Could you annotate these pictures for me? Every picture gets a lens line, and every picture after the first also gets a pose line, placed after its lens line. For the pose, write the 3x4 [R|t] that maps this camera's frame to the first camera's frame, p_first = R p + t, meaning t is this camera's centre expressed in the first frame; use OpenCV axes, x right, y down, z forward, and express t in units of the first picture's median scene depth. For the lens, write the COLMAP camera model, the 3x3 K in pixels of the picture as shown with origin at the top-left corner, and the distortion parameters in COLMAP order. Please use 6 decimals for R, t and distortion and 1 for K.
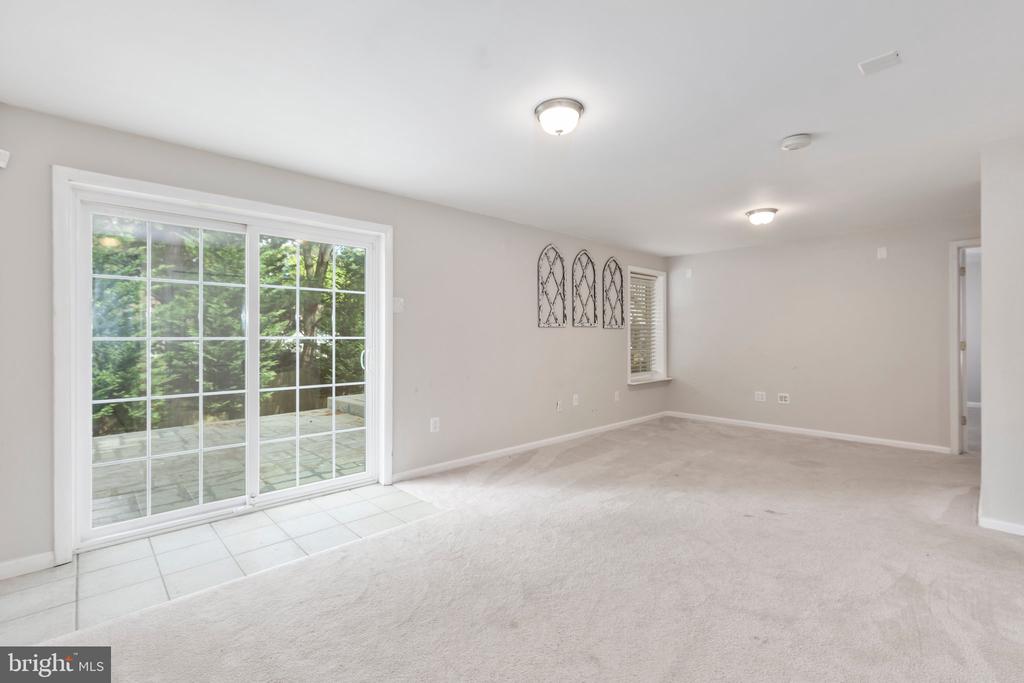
lens RADIAL K [[458.7, 0, 513.3], [0, 458.7, 333.0], [0, 0, 1]] dist [0.000829, 0.000140]
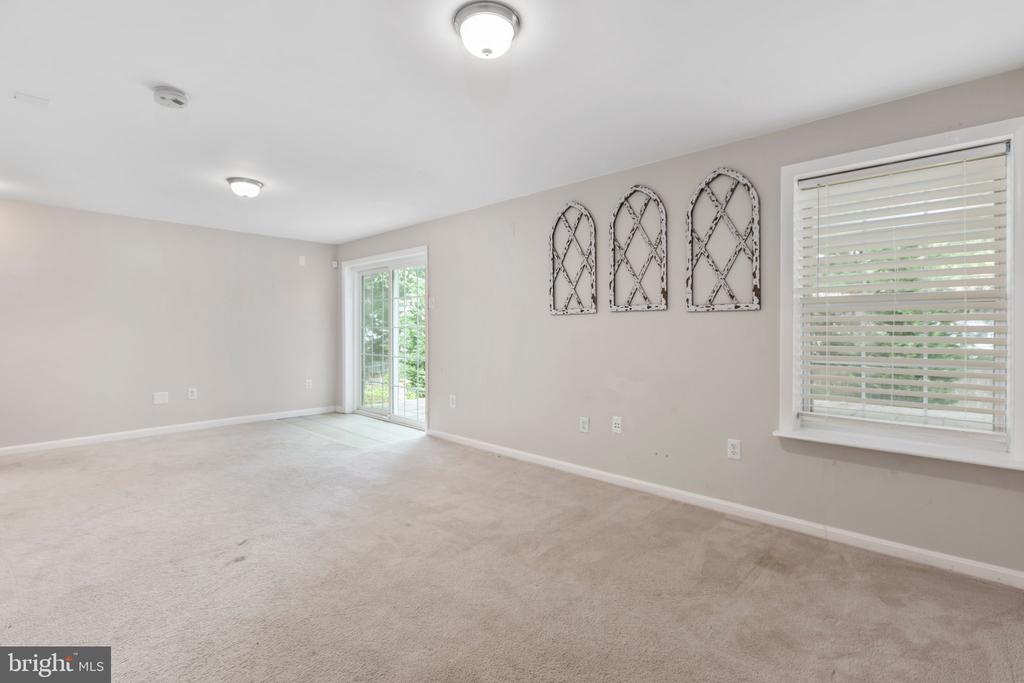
lens RADIAL K [[458.7, 0, 513.3], [0, 458.7, 333.0], [0, 0, 1]] dist [0.000829, 0.000140]
pose [[0.072198, 0.002406, -0.997387, 0.780202], [-0.005818, 0.999981, 0.001991, 0.015933], [0.997373, 0.005659, 0.072210, 0.816815]]
